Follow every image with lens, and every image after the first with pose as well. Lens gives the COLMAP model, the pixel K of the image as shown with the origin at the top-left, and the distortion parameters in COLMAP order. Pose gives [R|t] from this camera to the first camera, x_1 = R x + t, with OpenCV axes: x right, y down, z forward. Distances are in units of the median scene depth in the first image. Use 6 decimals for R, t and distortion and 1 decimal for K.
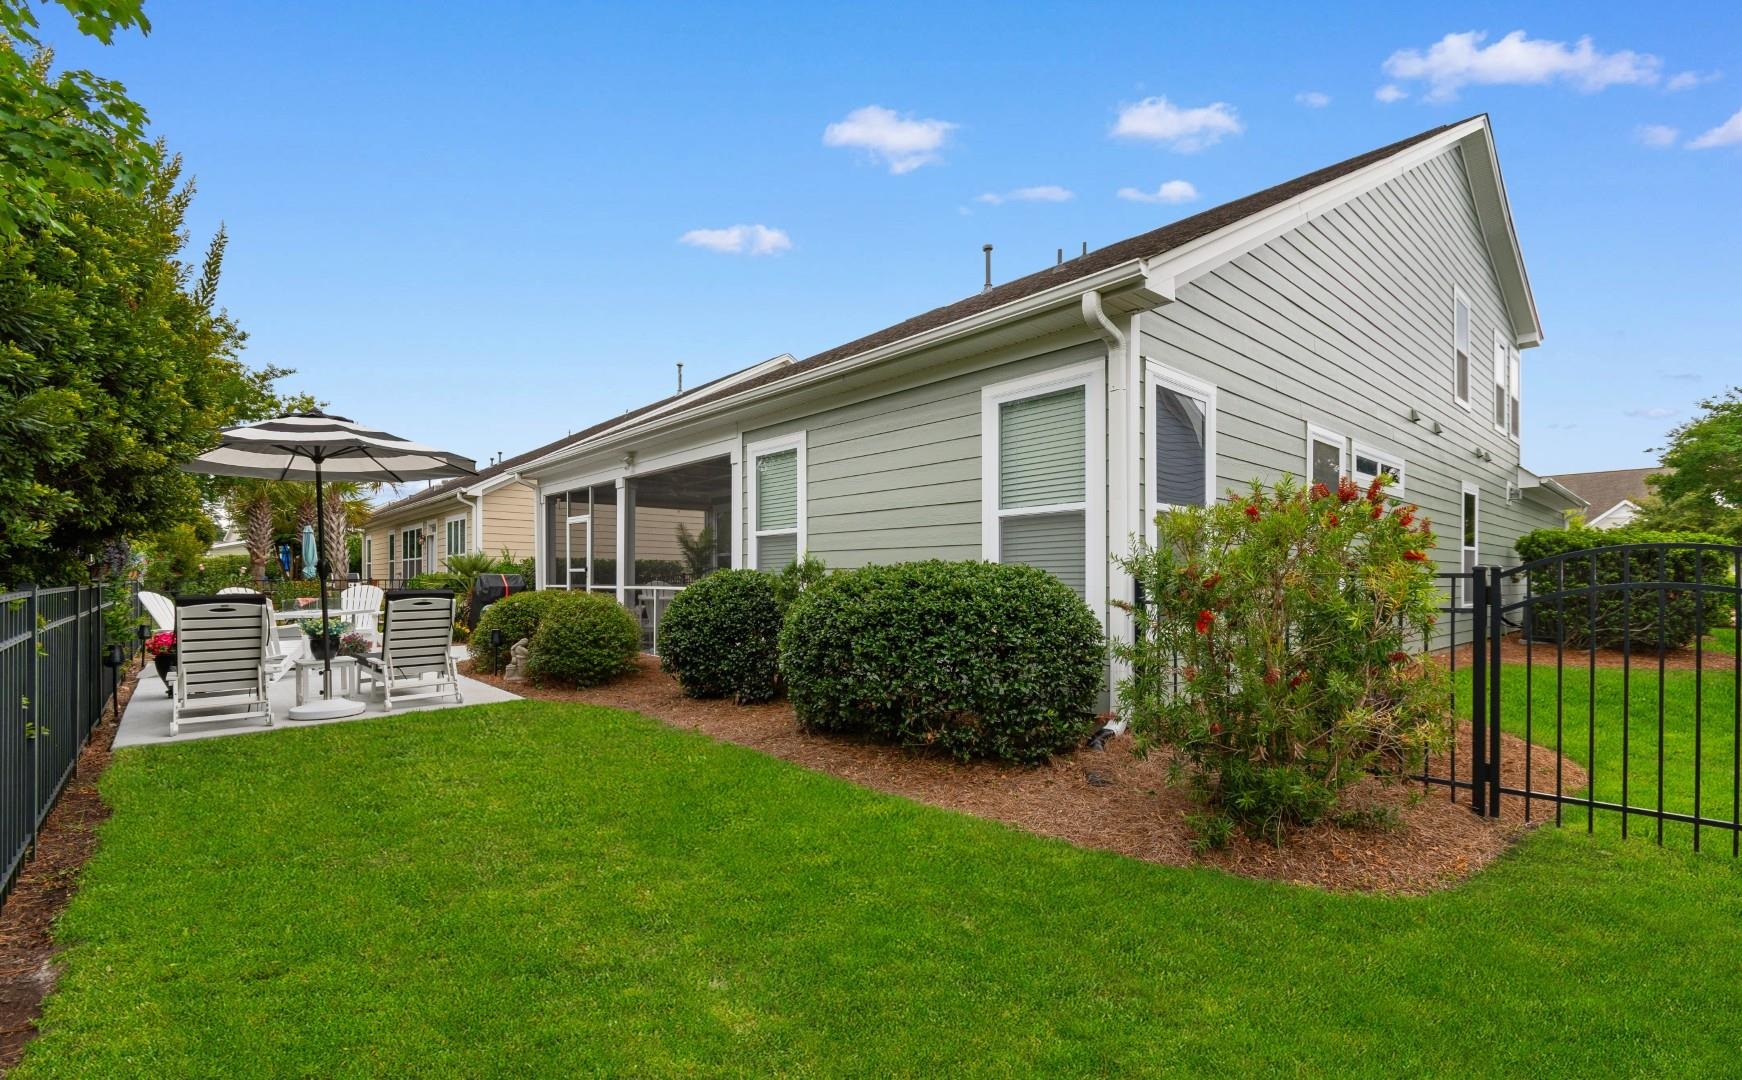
lens RADIAL K [[764.1, 0, 870.0], [0, 764.1, 583.5], [0, 0, 1]] dist [0.000100, 0.000002]
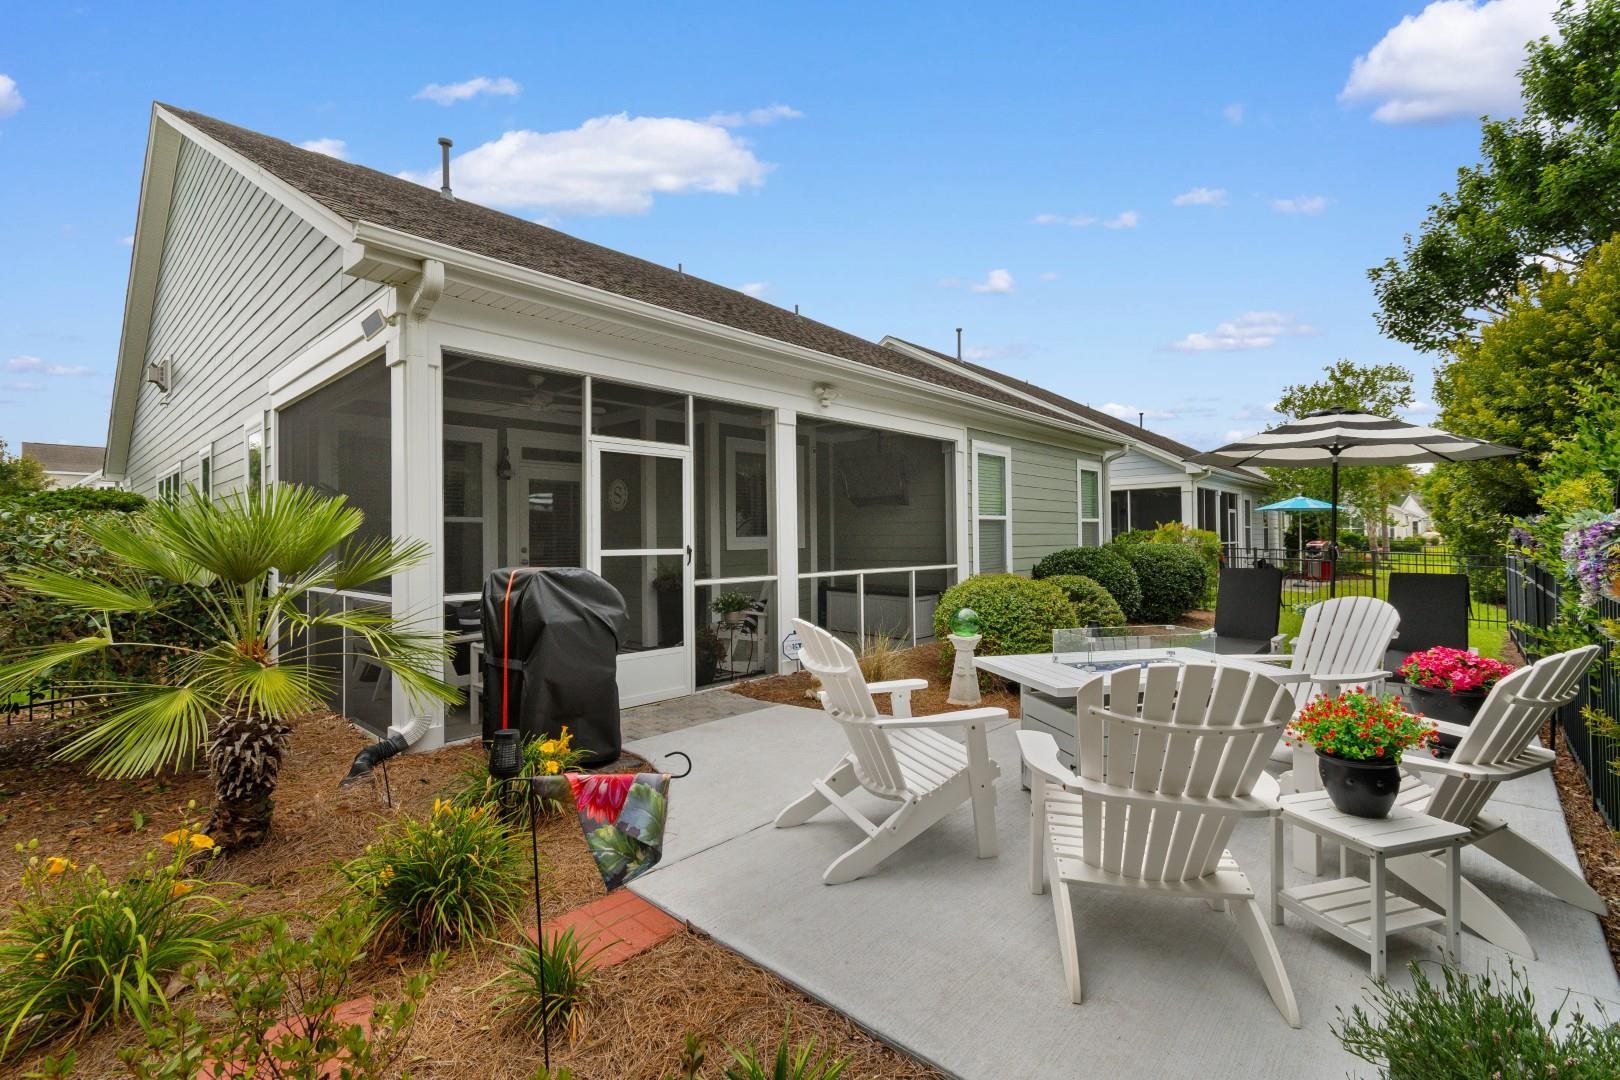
lens RADIAL K [[714.4, 0, 810.0], [0, 714.4, 540.0], [0, 0, 1]] dist [-0.000086, -0.000008]
pose [[-0.093082, 0.000718, 0.995658, -1.216584], [0.014487, 0.999895, 0.000634, -0.032864], [-0.995553, 0.014483, -0.093083, 1.342544]]
